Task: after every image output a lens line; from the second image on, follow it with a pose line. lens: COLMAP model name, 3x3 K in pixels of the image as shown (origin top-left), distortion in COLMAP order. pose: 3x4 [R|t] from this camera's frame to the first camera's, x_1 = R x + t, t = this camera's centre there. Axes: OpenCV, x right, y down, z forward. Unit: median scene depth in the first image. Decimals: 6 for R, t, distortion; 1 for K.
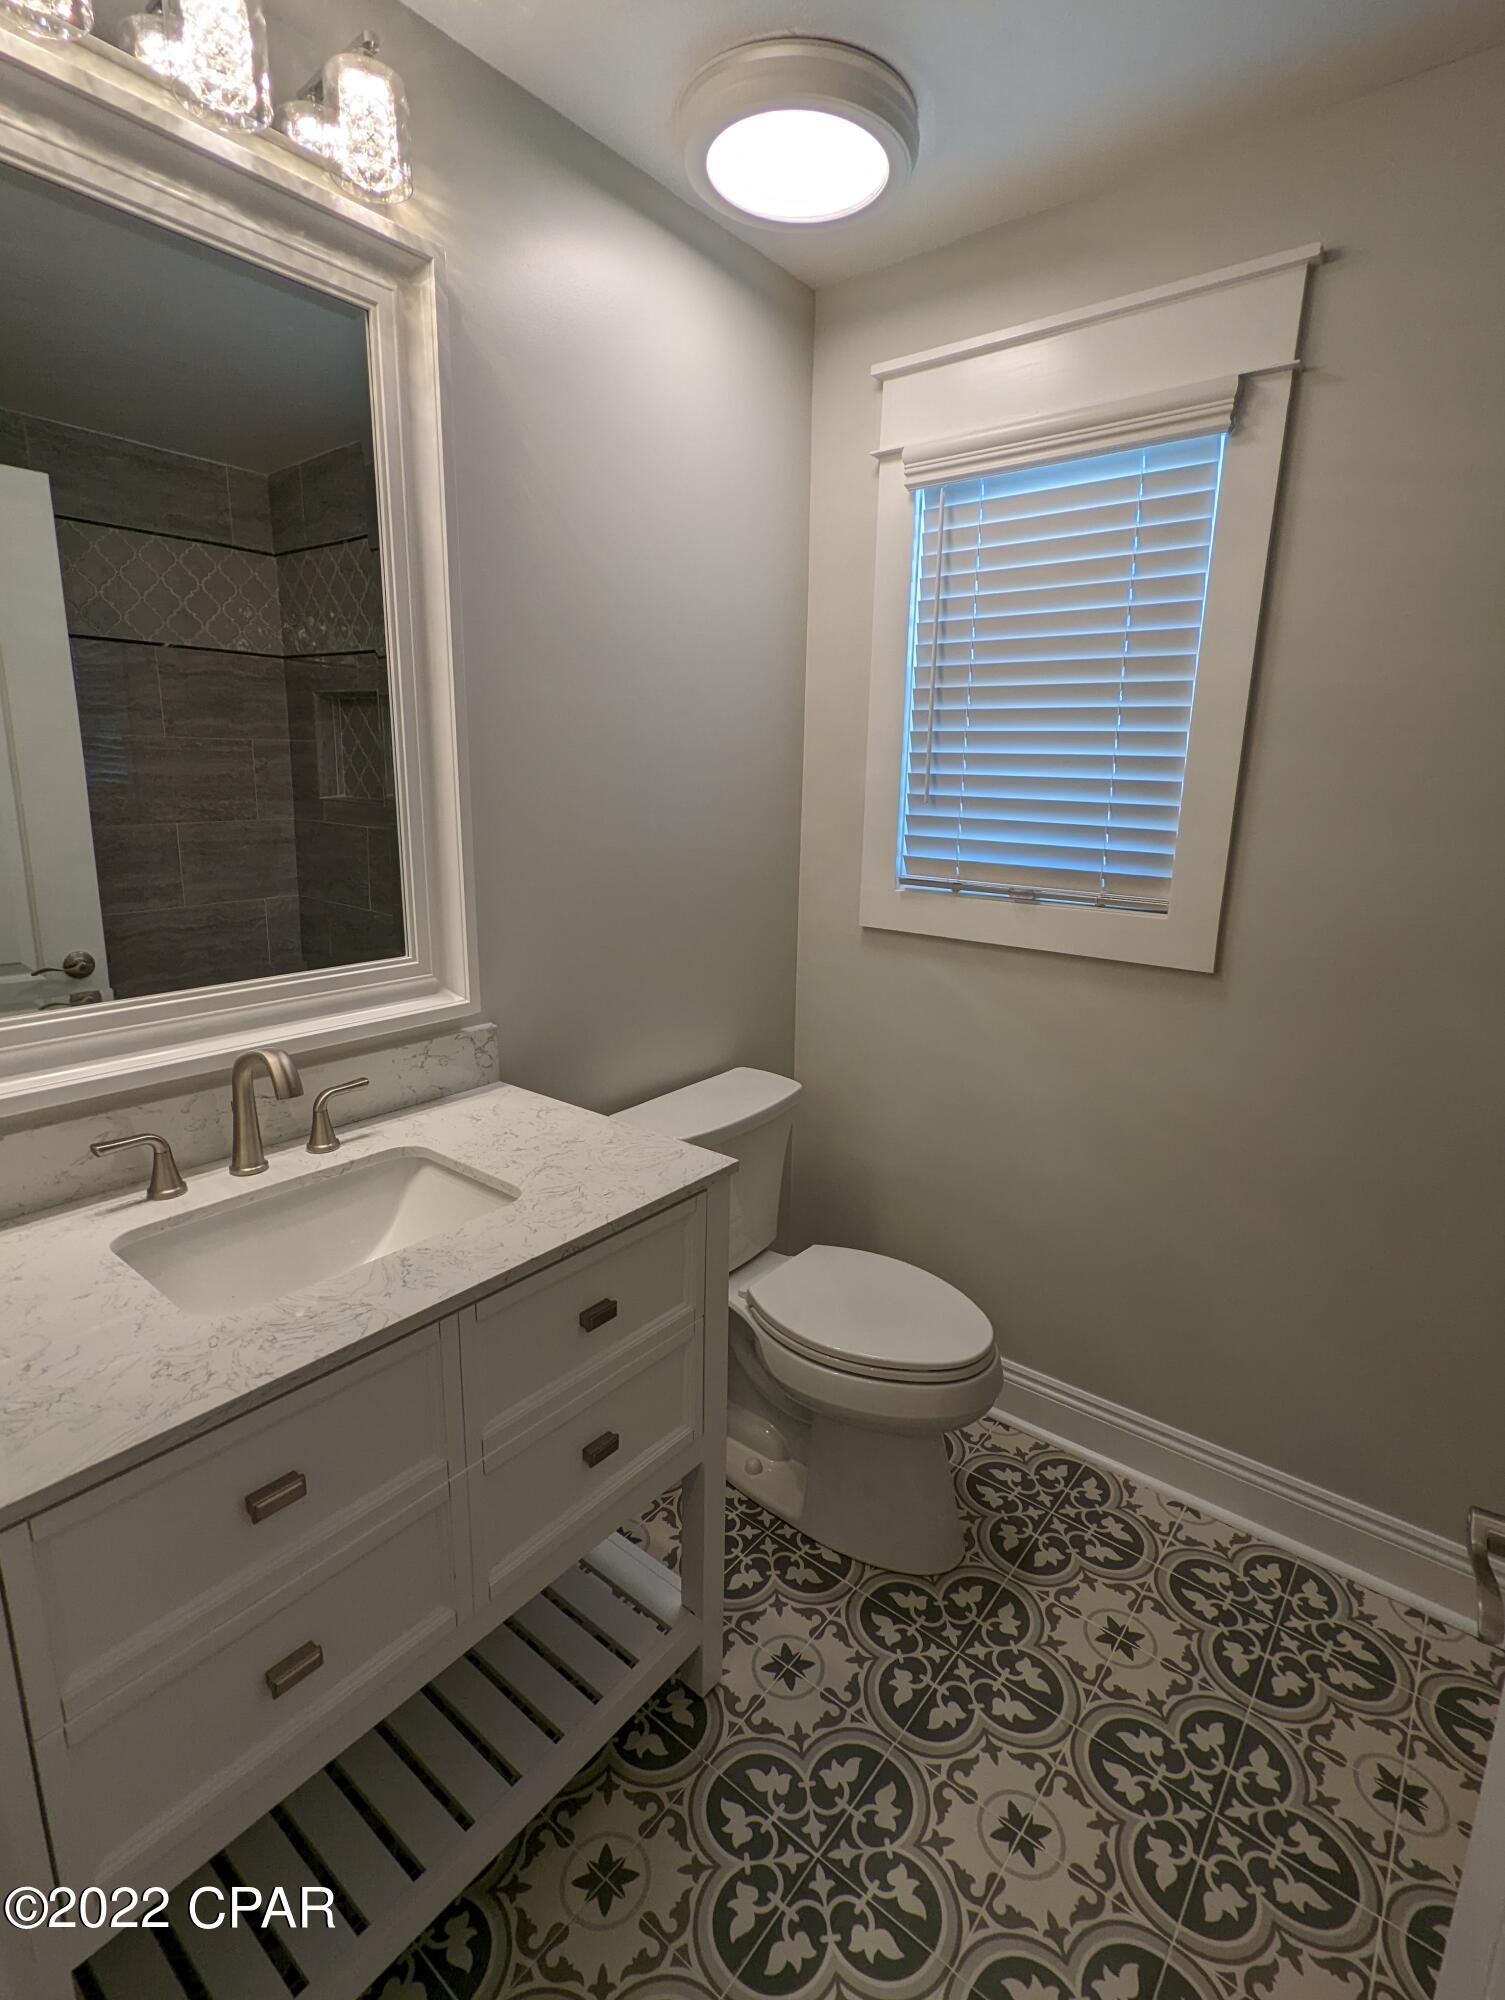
lens RADIAL K [[949.8, 0, 749.3], [0, 949.8, 997.4], [0, 0, 1]] dist [0.000036, -0.002007]
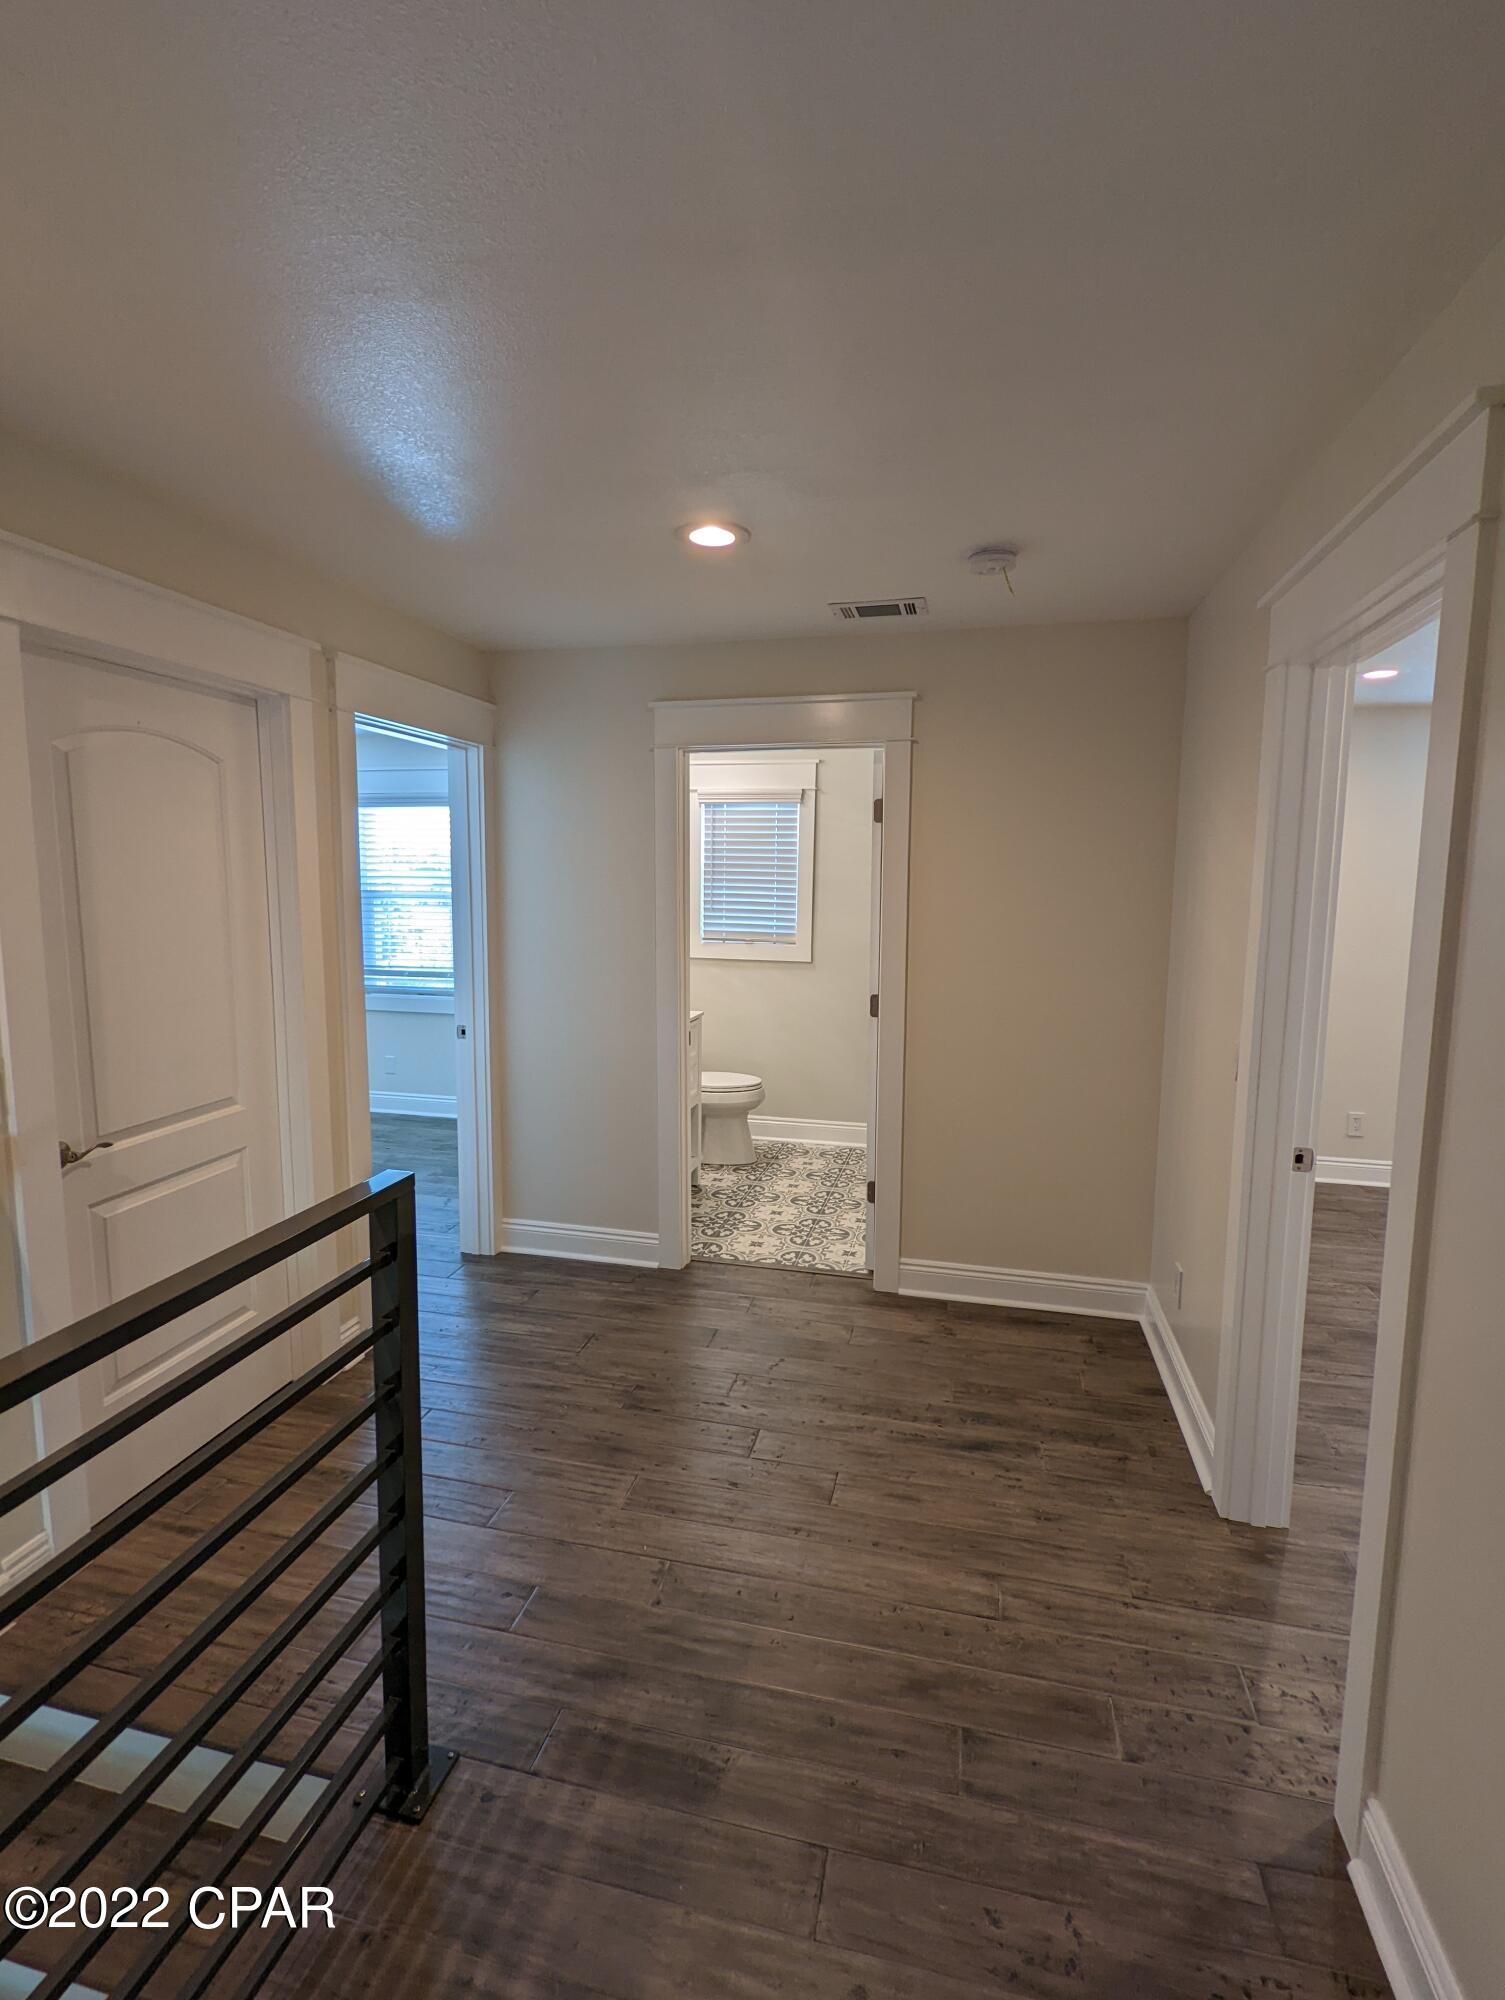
lens RADIAL K [[949.8, 0, 749.3], [0, 949.8, 997.4], [0, 0, 1]] dist [0.000036, -0.002007]
pose [[0.905246, -0.056585, 0.421102, -1.121554], [0.097562, 0.992293, -0.076392, 0.337088], [-0.413534, 0.110237, 0.903790, -1.907713]]
